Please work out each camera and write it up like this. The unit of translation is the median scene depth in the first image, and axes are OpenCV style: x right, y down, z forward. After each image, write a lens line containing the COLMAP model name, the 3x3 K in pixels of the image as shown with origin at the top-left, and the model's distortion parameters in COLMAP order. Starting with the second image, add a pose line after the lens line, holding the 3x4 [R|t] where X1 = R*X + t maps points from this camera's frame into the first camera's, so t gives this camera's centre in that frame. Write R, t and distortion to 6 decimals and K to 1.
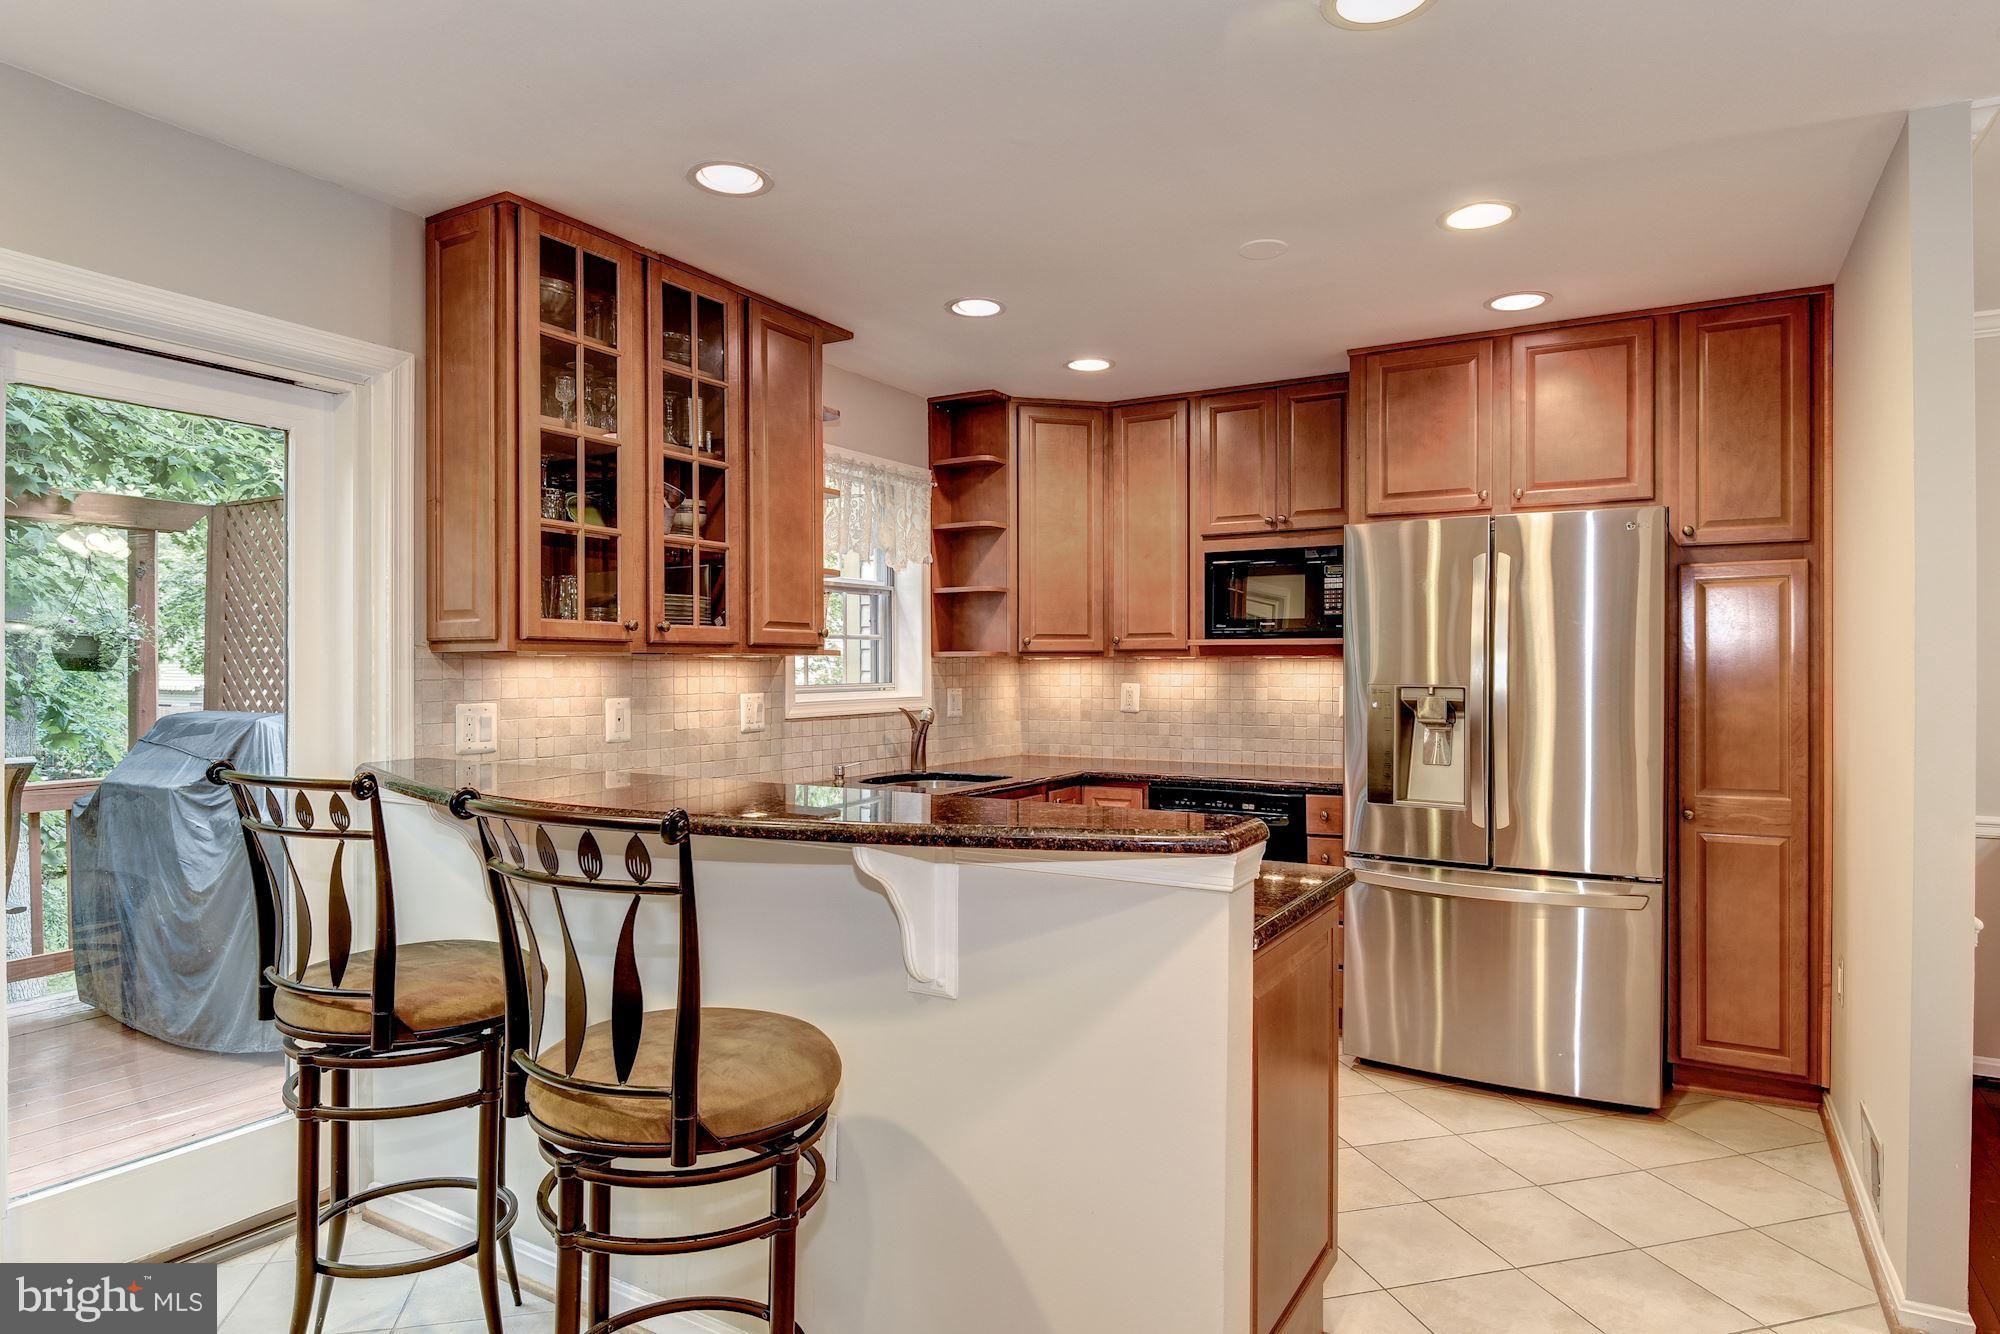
lens RADIAL K [[1117.3, 0, 1014.1], [0, 1117.3, 668.9], [0, 0, 1]] dist [-0.005489, -0.003187]
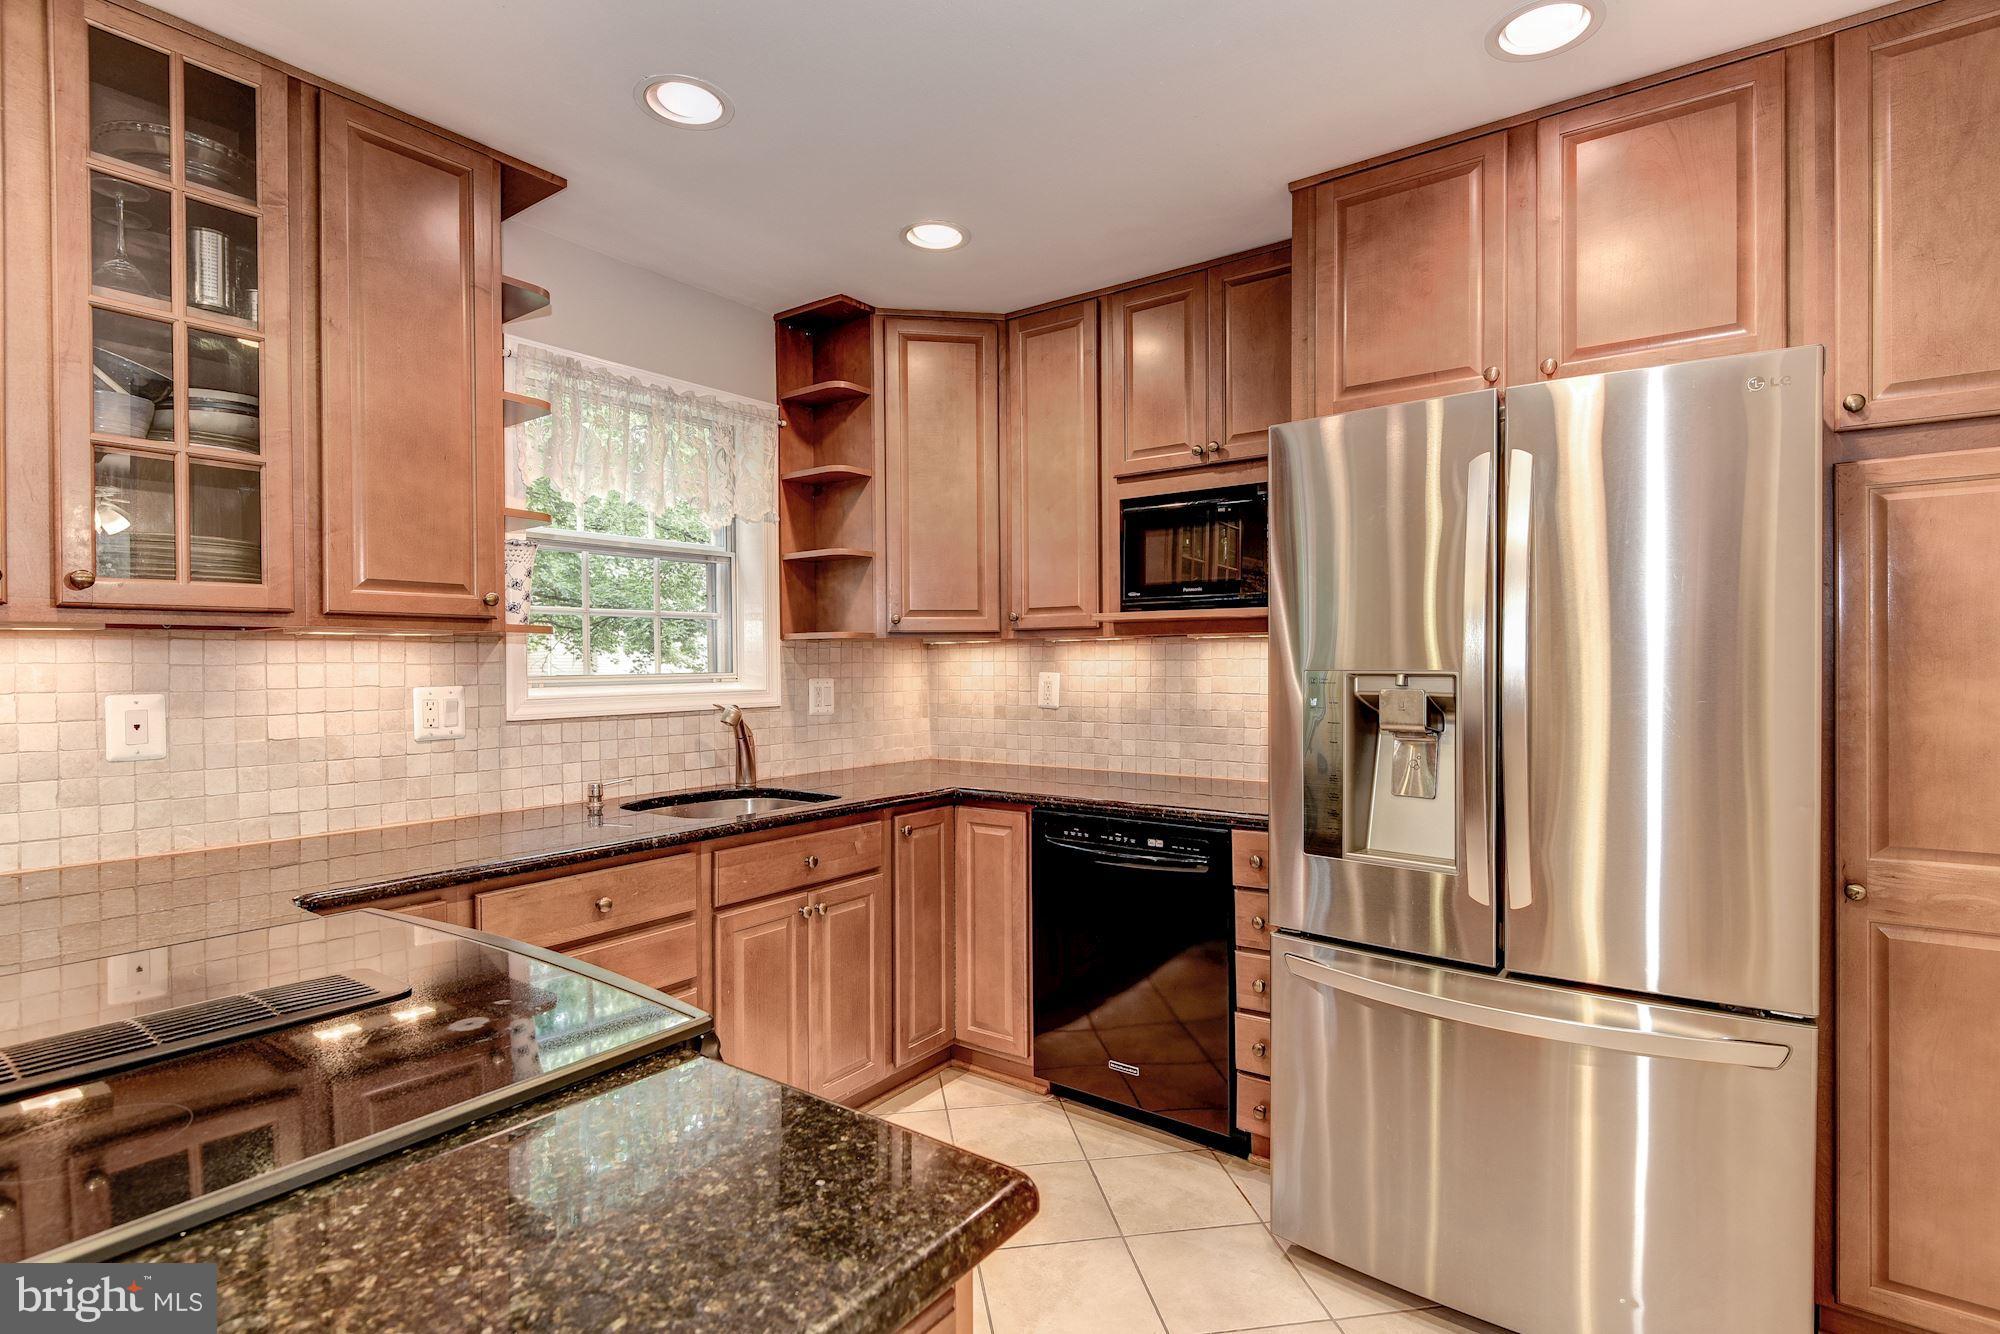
lens RADIAL K [[957.6, 0, 1012.5], [0, 957.6, 667.7], [0, 0, 1]] dist [-0.001872, -0.002661]
pose [[0.994906, -0.004548, -0.100700, 0.203953], [0.005004, 0.999978, 0.004278, 0.009047], [0.100678, -0.004760, 0.994908, 0.430884]]
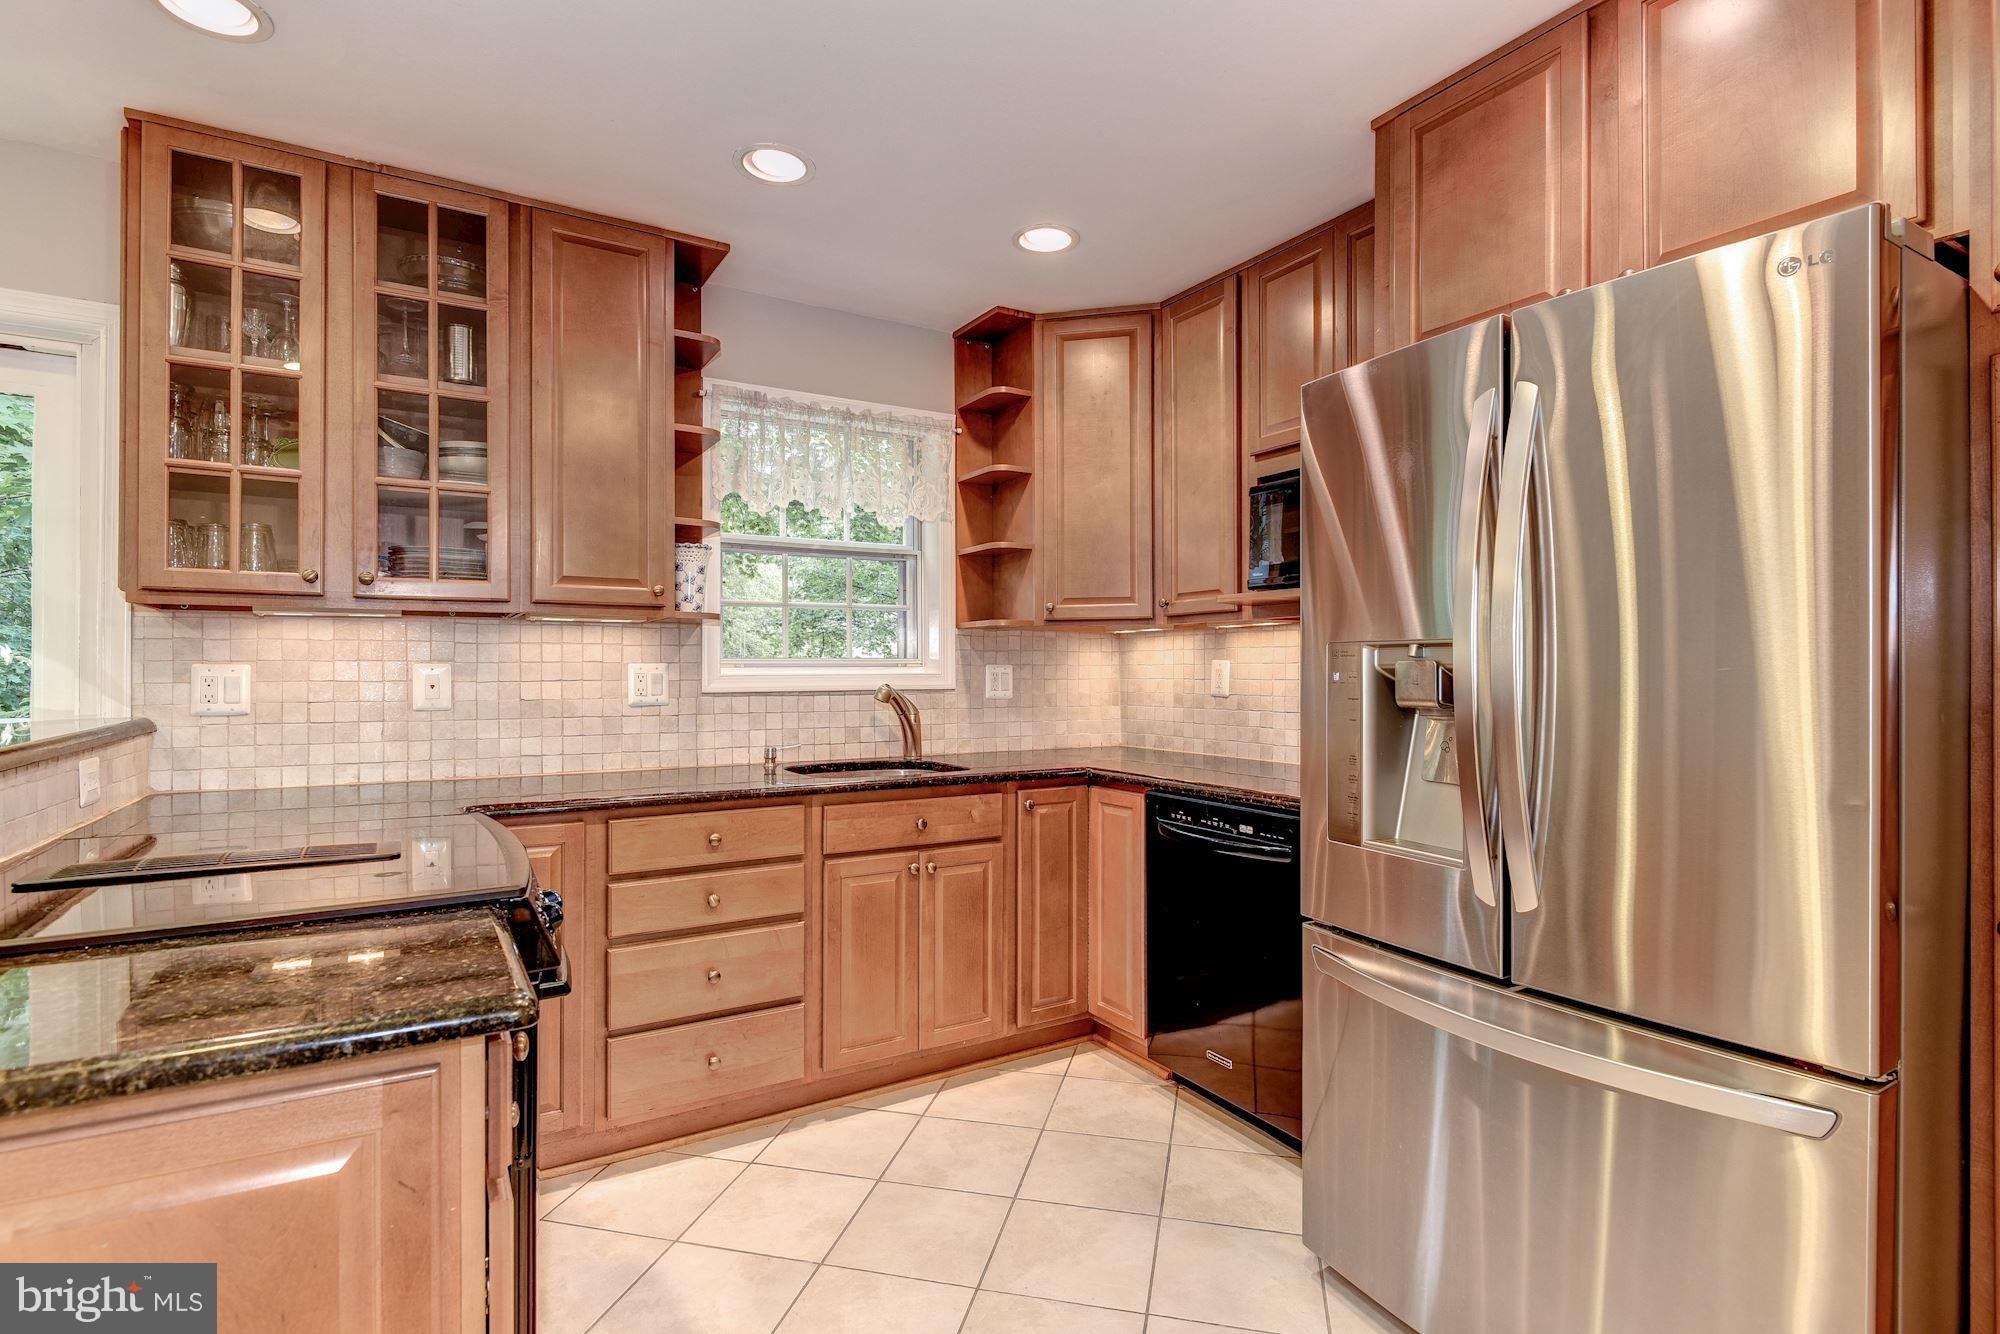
lens RADIAL K [[957.6, 0, 1021.2], [0, 957.6, 668.7], [0, 0, 1]] dist [-0.001872, -0.002661]
pose [[0.884374, -0.000910, -0.466777, 0.408979], [-0.000511, 0.999996, -0.002918, 0.029075], [0.466778, 0.002819, 0.884370, 0.464396]]
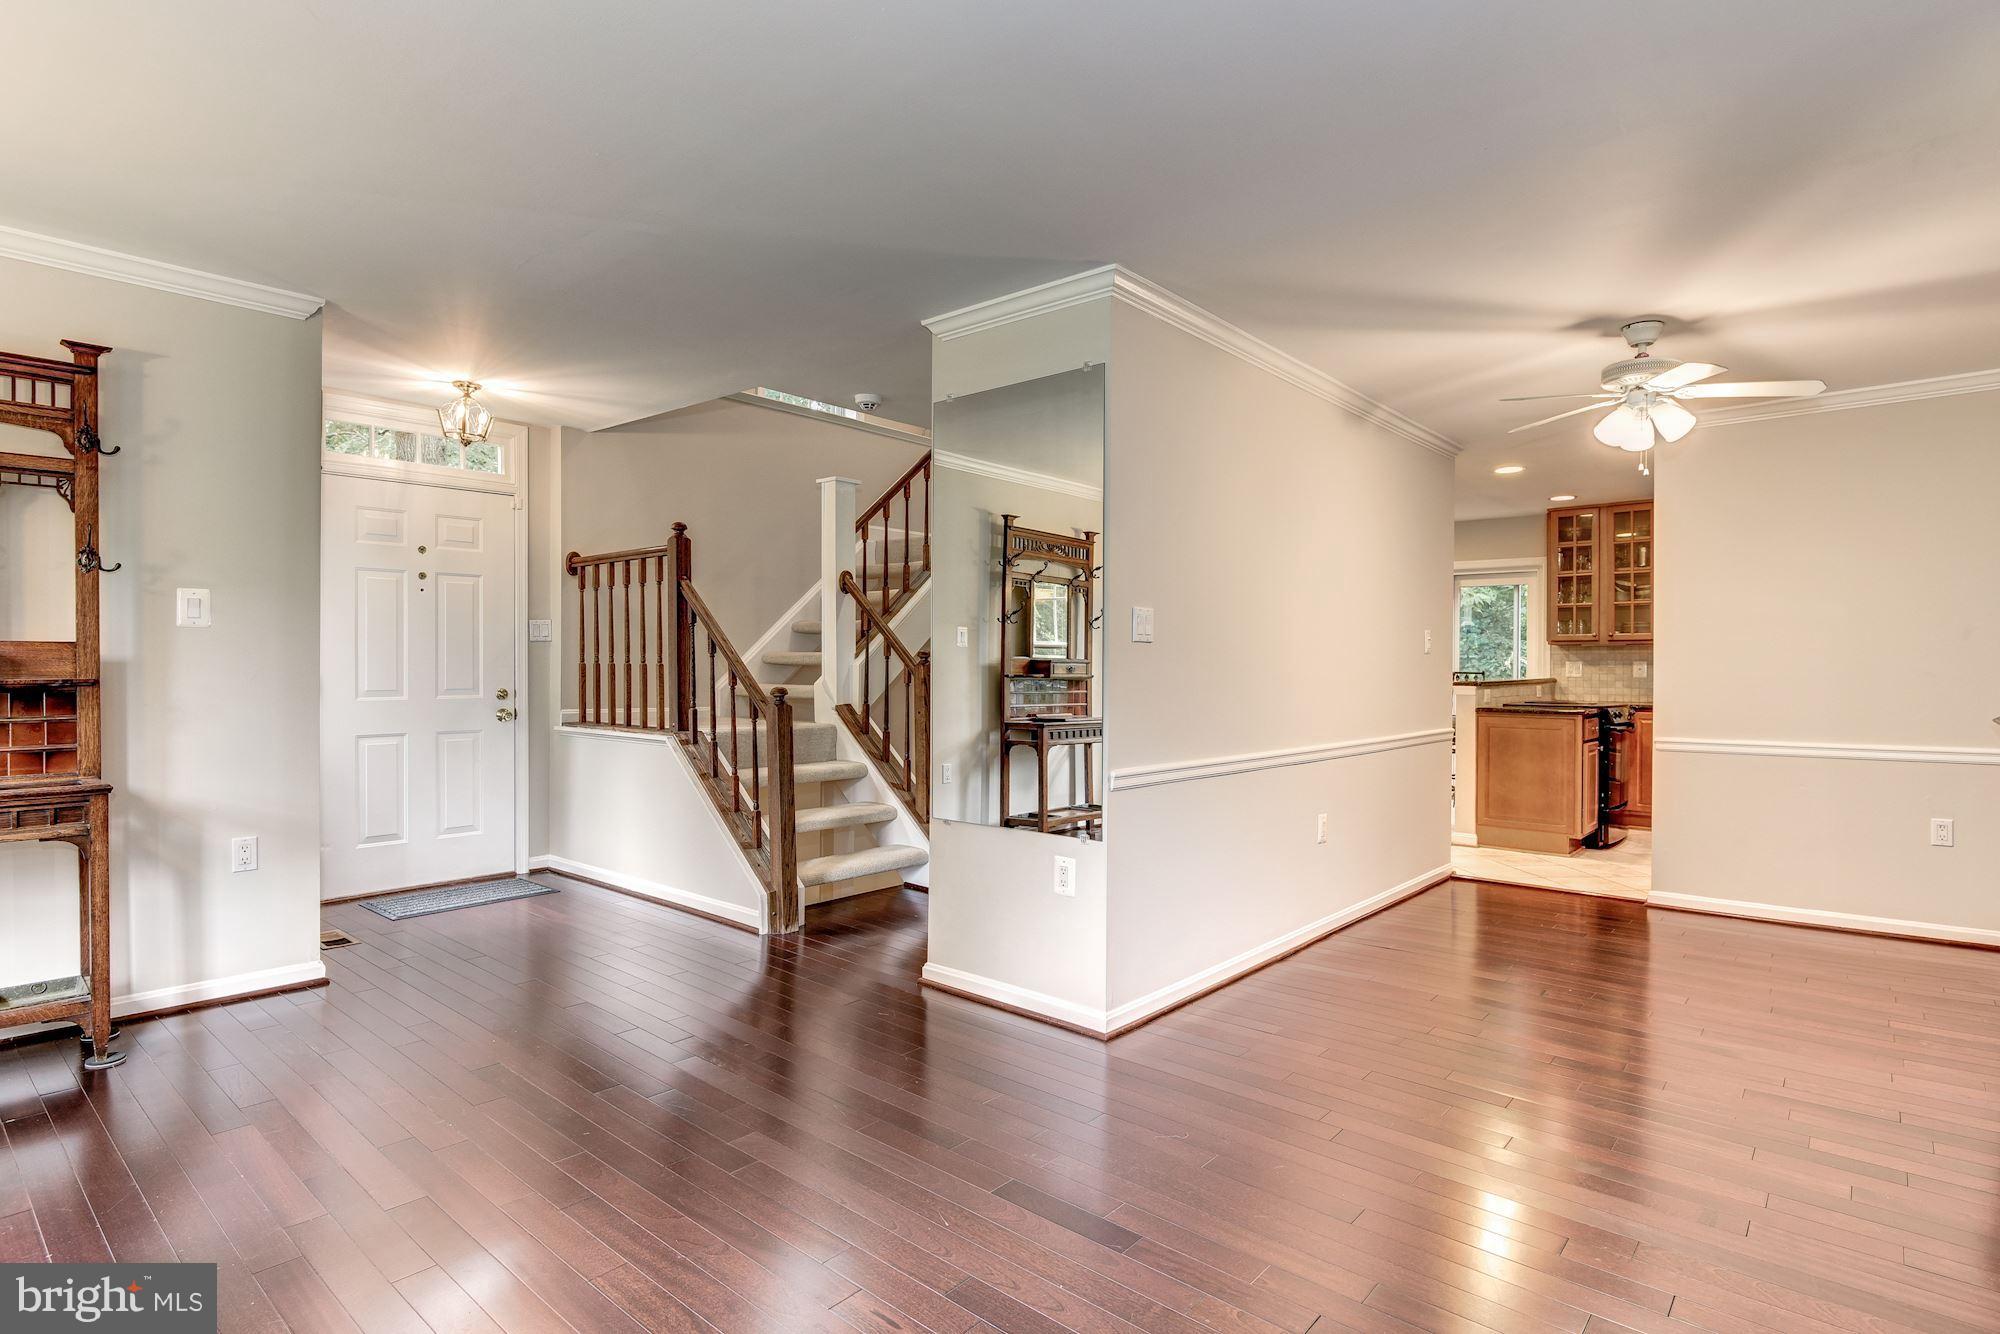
lens RADIAL K [[1017.8, 0, 990.7], [0, 1017.8, 673.5], [0, 0, 1]] dist [-0.001001, -0.000903]
pose [[-0.180919, -0.002208, -0.983495, 2.042171], [-0.001782, 0.999997, -0.001917, 0.056613], [0.983496, 0.001405, -0.180922, -0.066202]]
